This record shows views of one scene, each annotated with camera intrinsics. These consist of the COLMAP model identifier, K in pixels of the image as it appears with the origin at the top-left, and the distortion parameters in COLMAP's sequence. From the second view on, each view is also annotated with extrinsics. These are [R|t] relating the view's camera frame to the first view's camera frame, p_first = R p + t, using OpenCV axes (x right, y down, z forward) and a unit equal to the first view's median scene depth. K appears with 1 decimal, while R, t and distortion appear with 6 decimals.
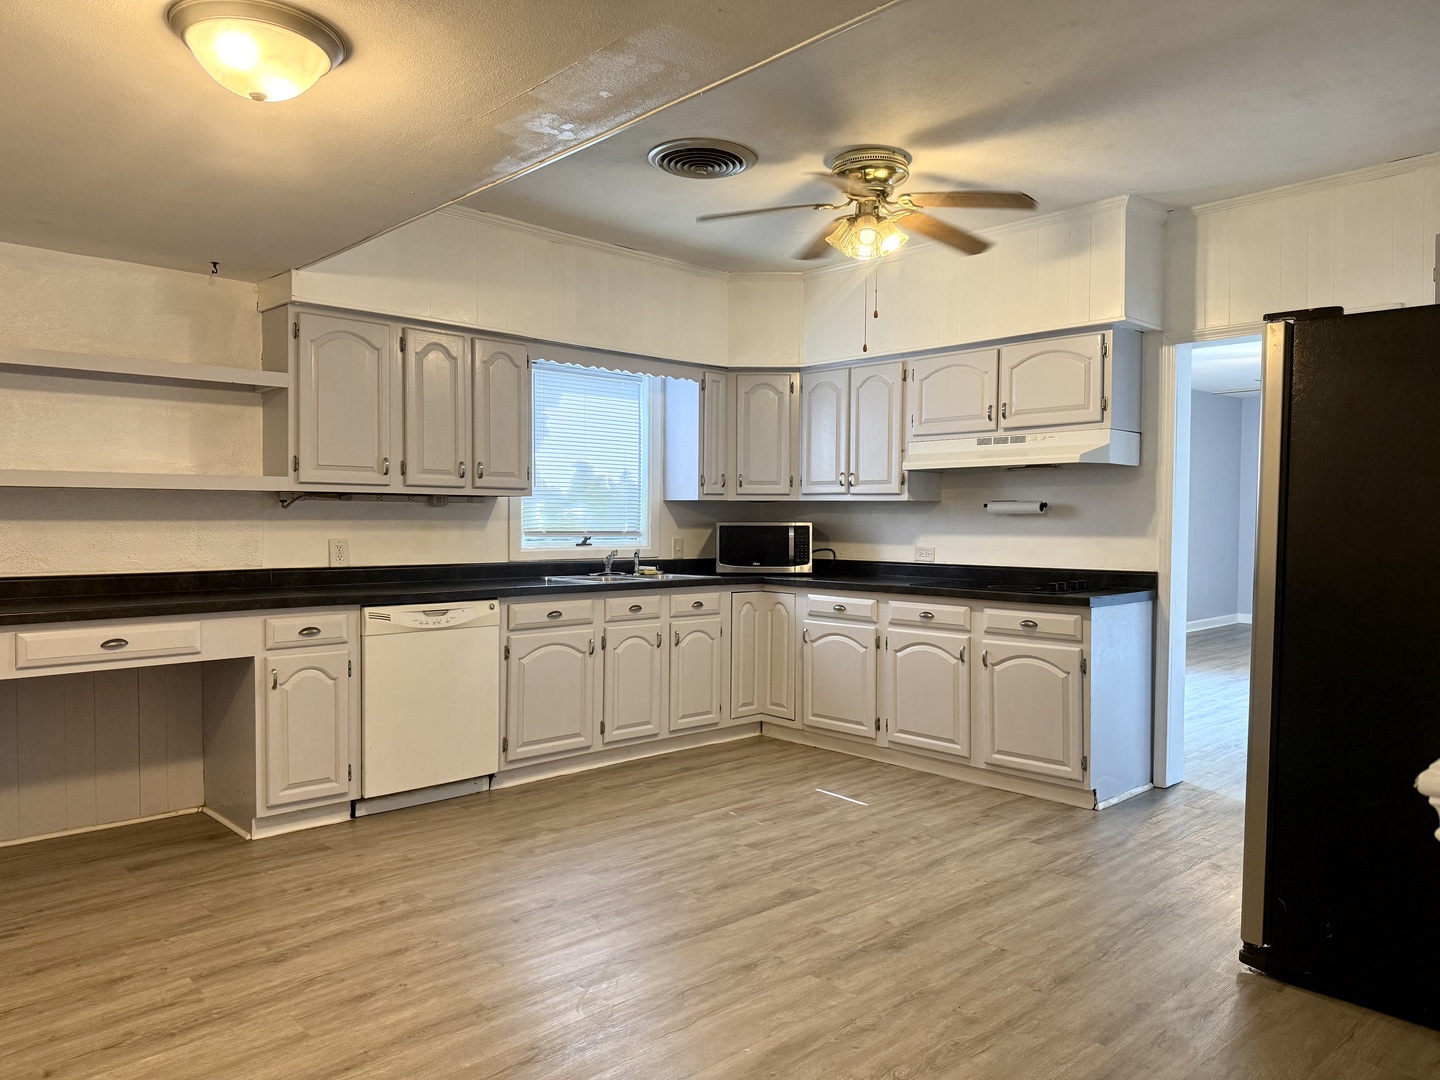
lens RADIAL K [[1009.5, 0, 720.4], [0, 1009.5, 551.3], [0, 0, 1]] dist [0.072043, -0.084657]
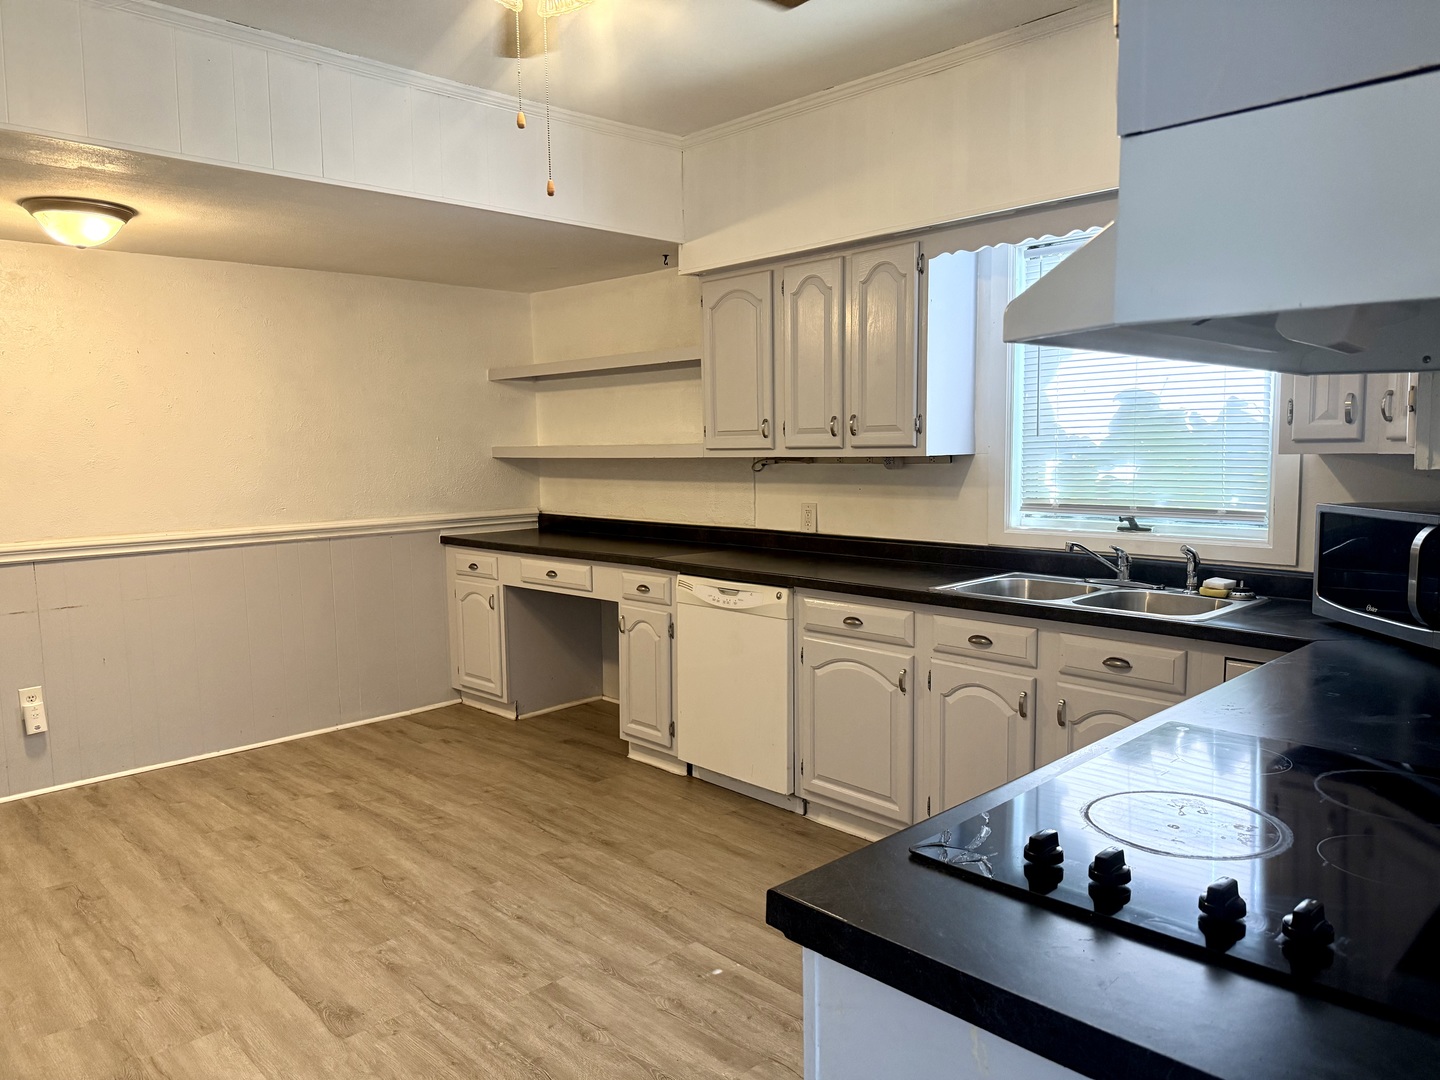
lens RADIAL K [[1009.5, 0, 704.1], [0, 1009.5, 540.4], [0, 0, 1]] dist [0.072043, -0.084657]
pose [[0.002771, 0.091166, -0.995832, 0.593169], [-0.017000, 0.995696, 0.091107, -0.064588], [0.999852, 0.016676, 0.004309, 0.941922]]
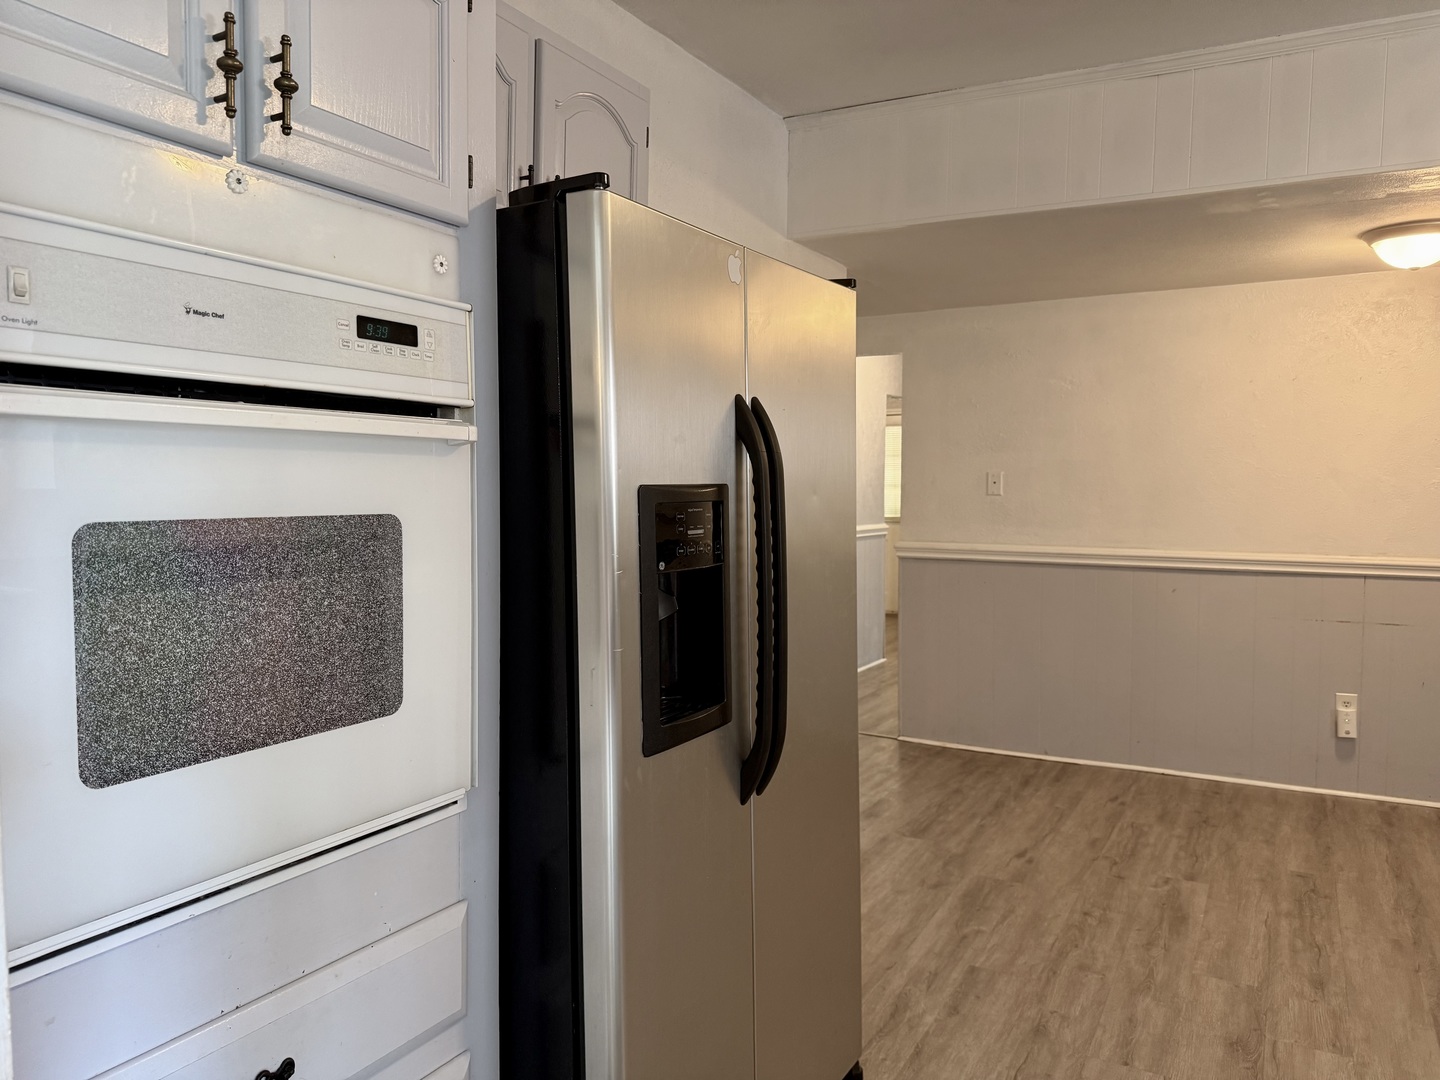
lens RADIAL K [[1009.5, 0, 725.2], [0, 1009.5, 546.6], [0, 0, 1]] dist [0.072043, -0.084657]
pose [[-0.953989, 0.013794, -0.299525, 0.538544], [-0.016047, 0.995161, 0.096941, -0.062300], [0.299413, 0.097287, -0.949151, 1.075934]]
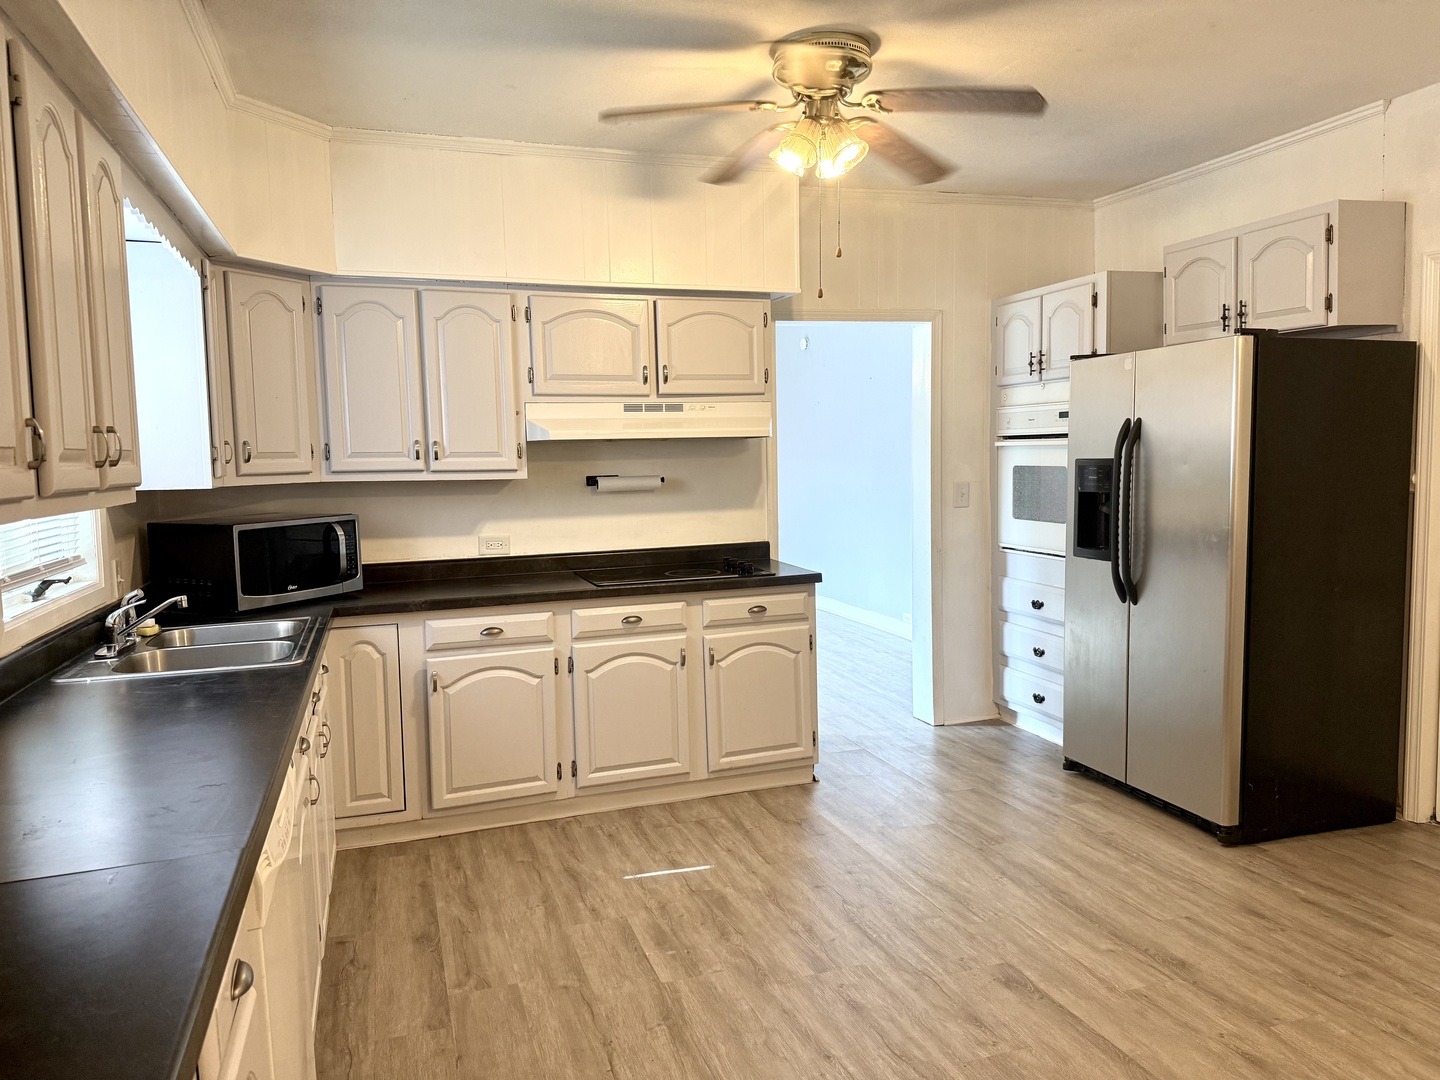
lens RADIAL K [[1009.5, 0, 728.5], [0, 1009.5, 533.4], [0, 0, 1]] dist [0.072043, -0.084657]
pose [[0.415517, -0.086788, 0.905436, -0.544731], [0.054235, 0.996030, 0.070582, -0.065580], [-0.907967, 0.019778, 0.418575, 0.643021]]
